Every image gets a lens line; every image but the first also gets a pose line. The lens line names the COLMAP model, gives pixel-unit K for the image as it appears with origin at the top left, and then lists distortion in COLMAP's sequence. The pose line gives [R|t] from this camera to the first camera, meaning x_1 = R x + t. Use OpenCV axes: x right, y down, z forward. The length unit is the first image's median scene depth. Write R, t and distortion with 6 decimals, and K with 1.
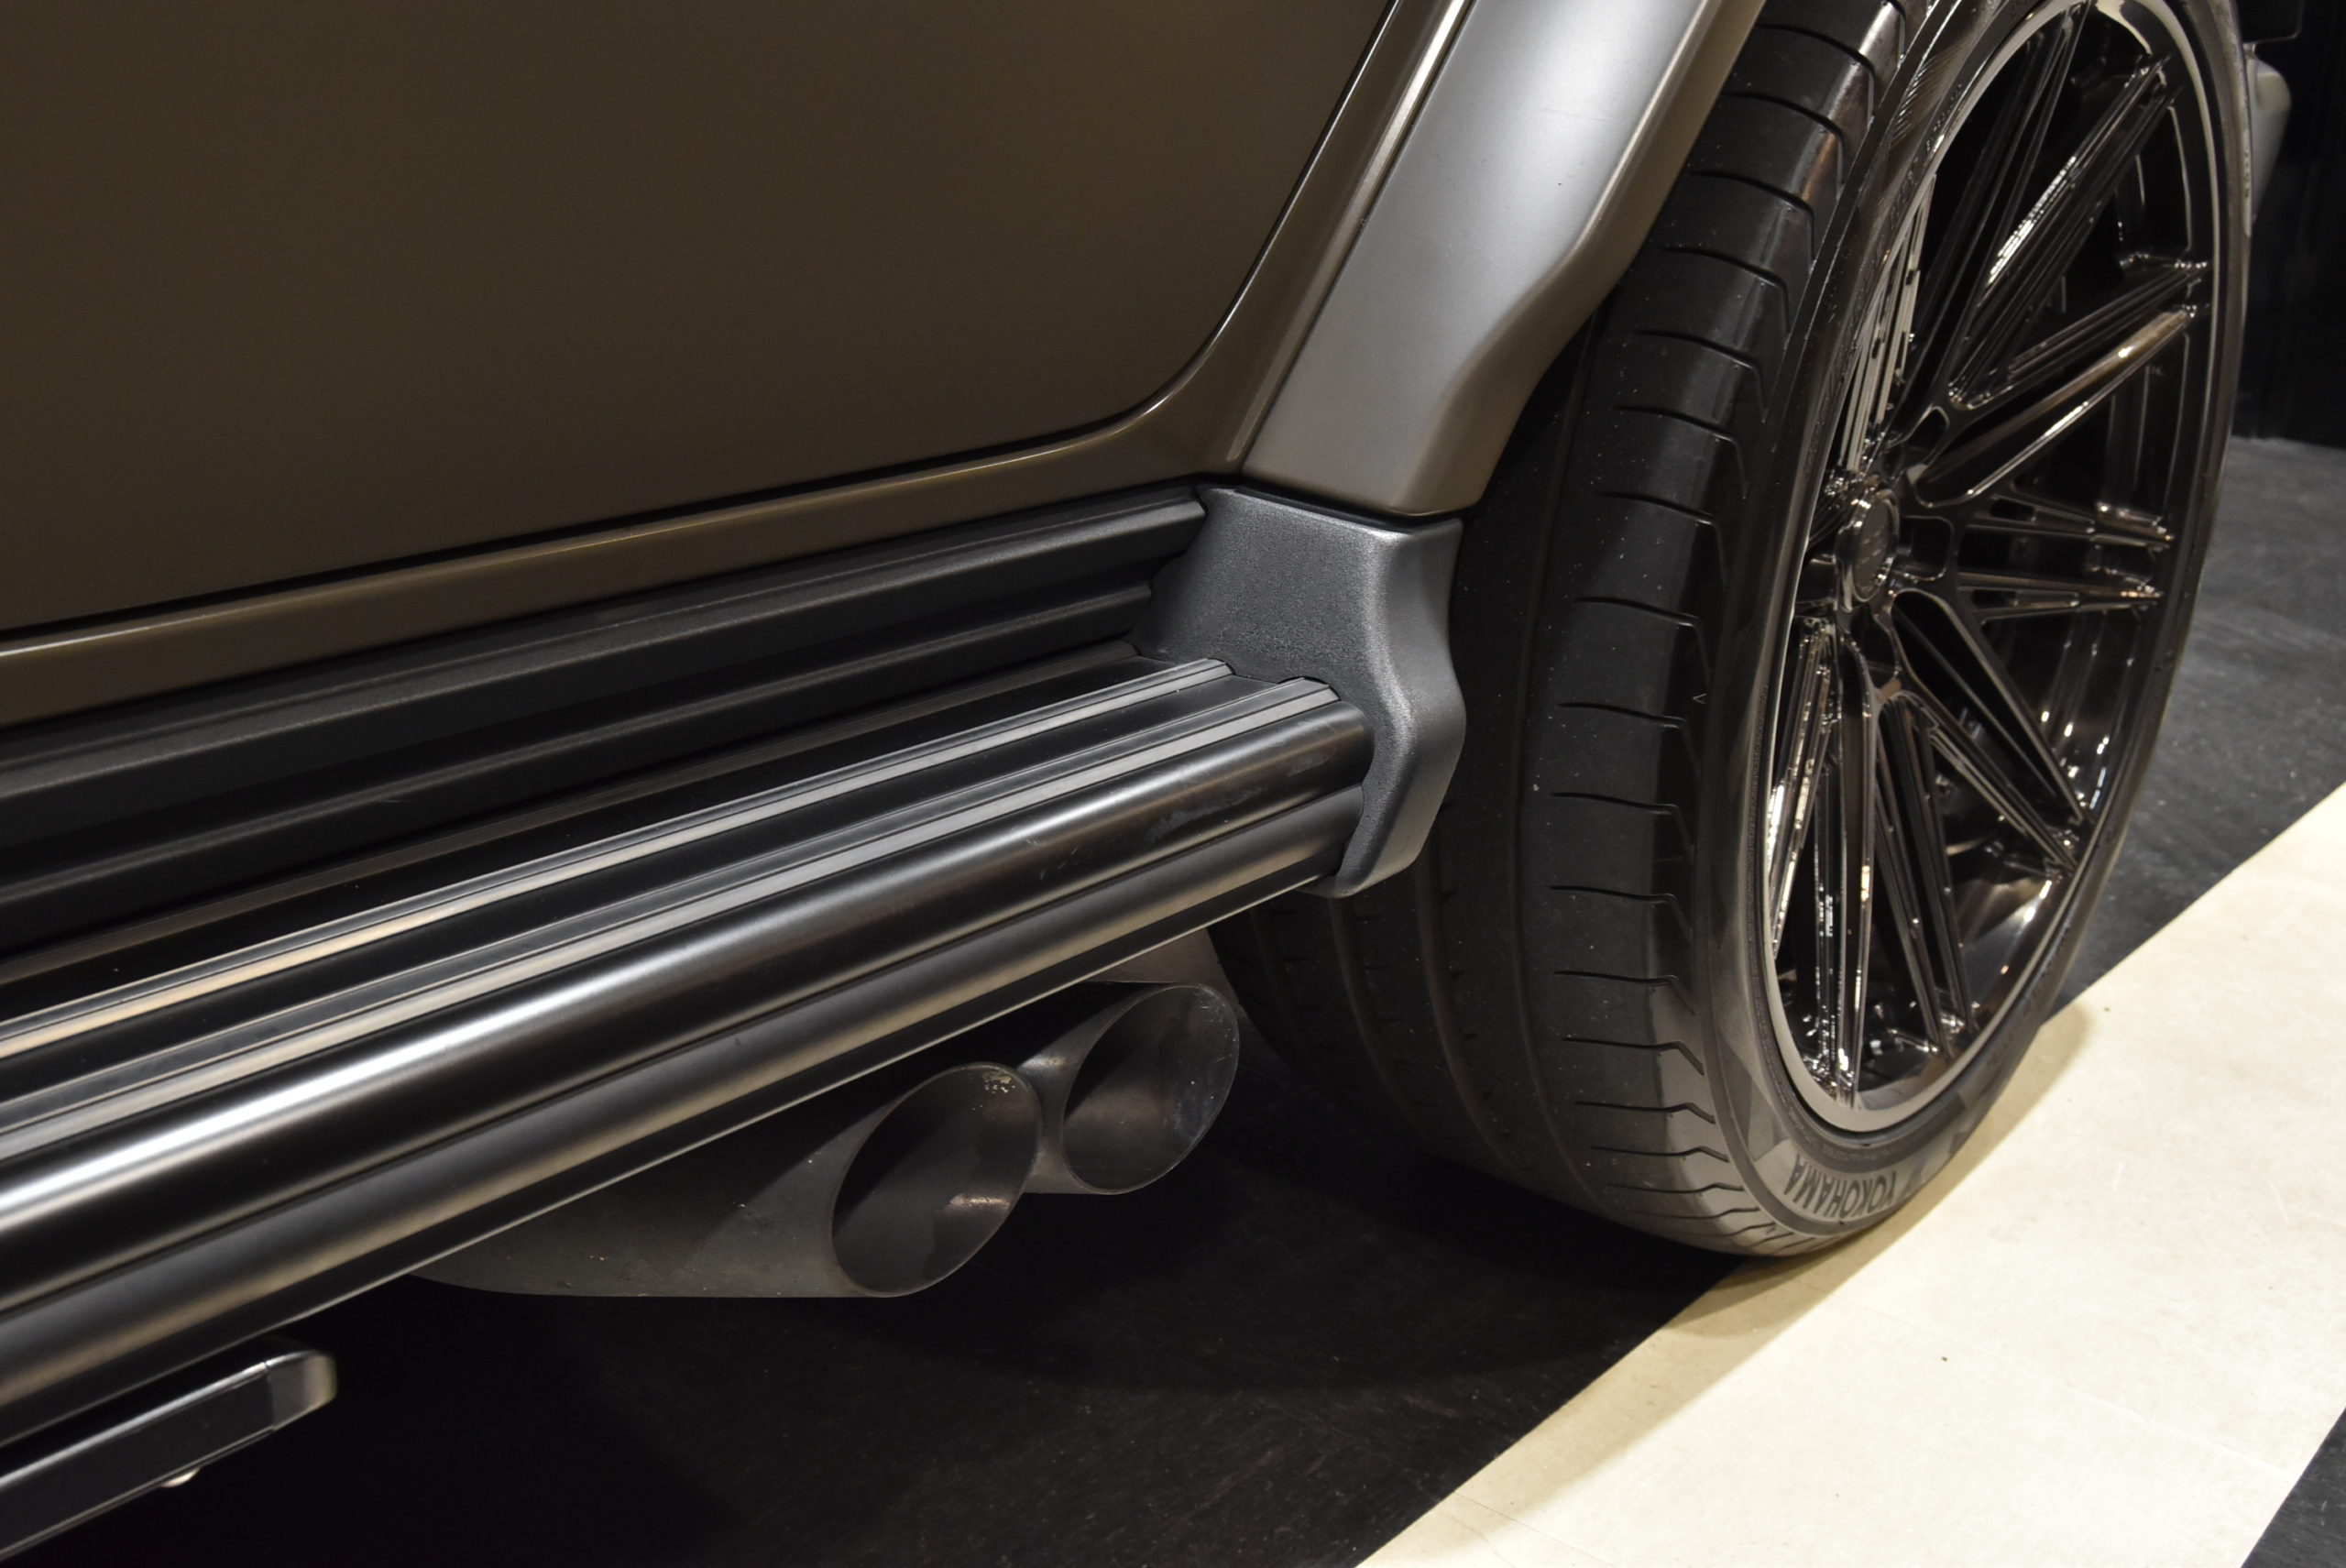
lens RADIAL K [[2636.0, 0, 1173.0], [0, 2636.0, 784.0], [0, 0, 1]] dist [-0.044917, -0.013005]
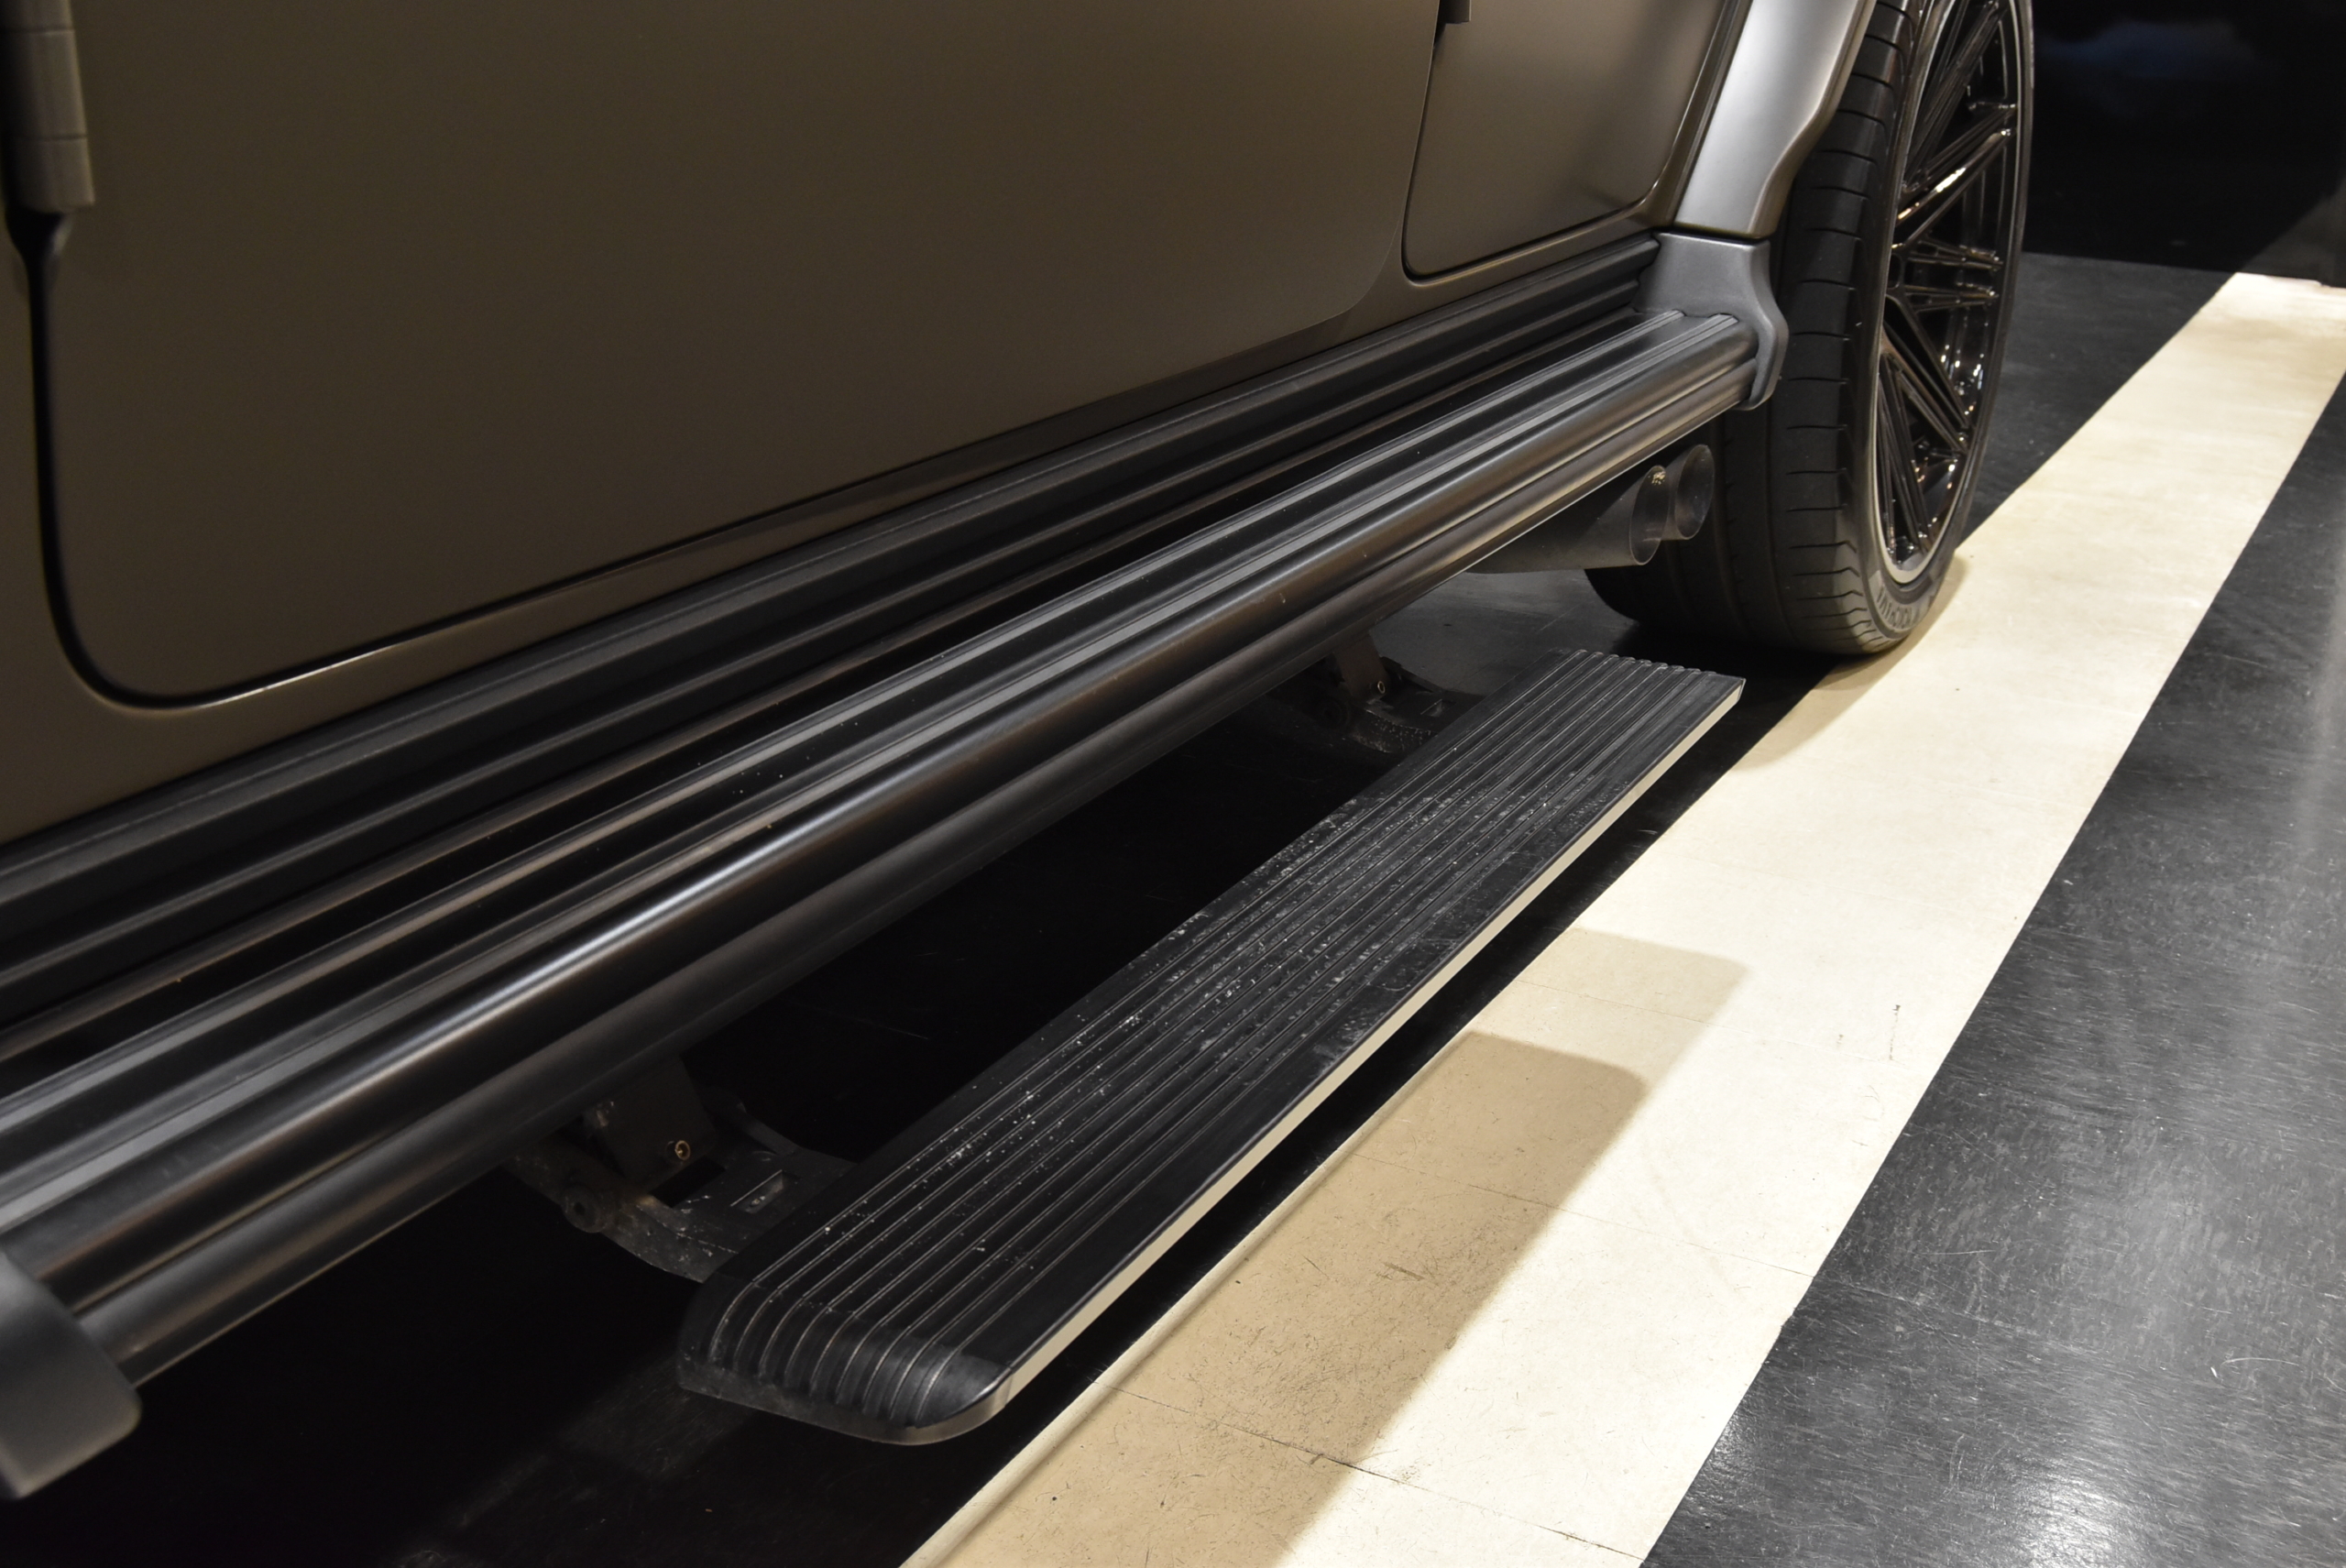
lens RADIAL K [[2636.0, 0, 1173.0], [0, 2636.0, 784.0], [0, 0, 1]] dist [-0.044917, -0.013005]
pose [[0.984696, -0.103908, 0.139914, -0.622197], [0.099907, 0.994369, 0.035342, 0.188786], [-0.142799, -0.020823, 0.989533, -0.927996]]
